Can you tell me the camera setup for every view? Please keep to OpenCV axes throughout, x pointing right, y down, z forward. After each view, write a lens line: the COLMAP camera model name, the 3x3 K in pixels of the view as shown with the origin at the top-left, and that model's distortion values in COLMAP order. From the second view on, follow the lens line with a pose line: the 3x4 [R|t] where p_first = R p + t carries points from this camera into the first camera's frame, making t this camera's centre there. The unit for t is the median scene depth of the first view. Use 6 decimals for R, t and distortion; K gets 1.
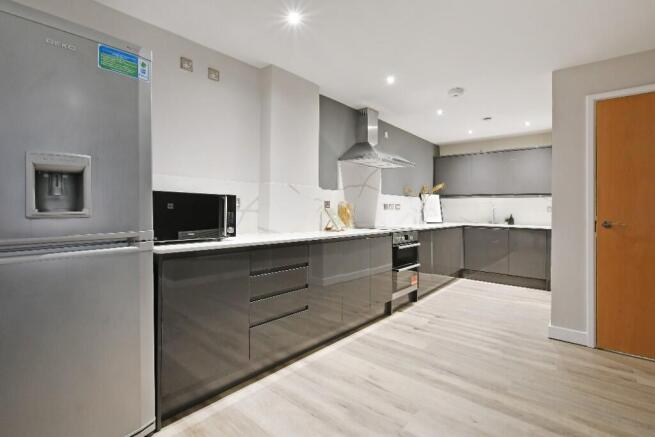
lens RADIAL K [[288.5, 0, 327.8], [0, 288.5, 207.8], [0, 0, 1]] dist [-0.000662, -0.000136]
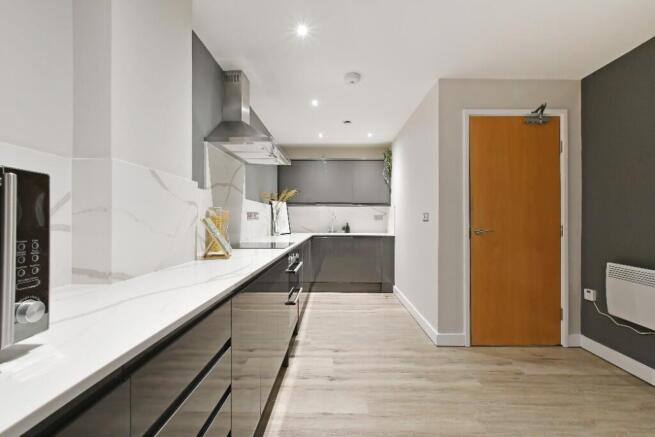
lens RADIAL K [[309.5, 0, 327.5], [0, 309.5, 218.5], [0, 0, 1]] dist [-0.000818, 0.000143]
pose [[0.809482, -0.010043, 0.587059, -0.148648], [0.007485, 0.999949, 0.006786, -0.000590], [-0.587097, -0.001099, 0.809516, 0.320884]]
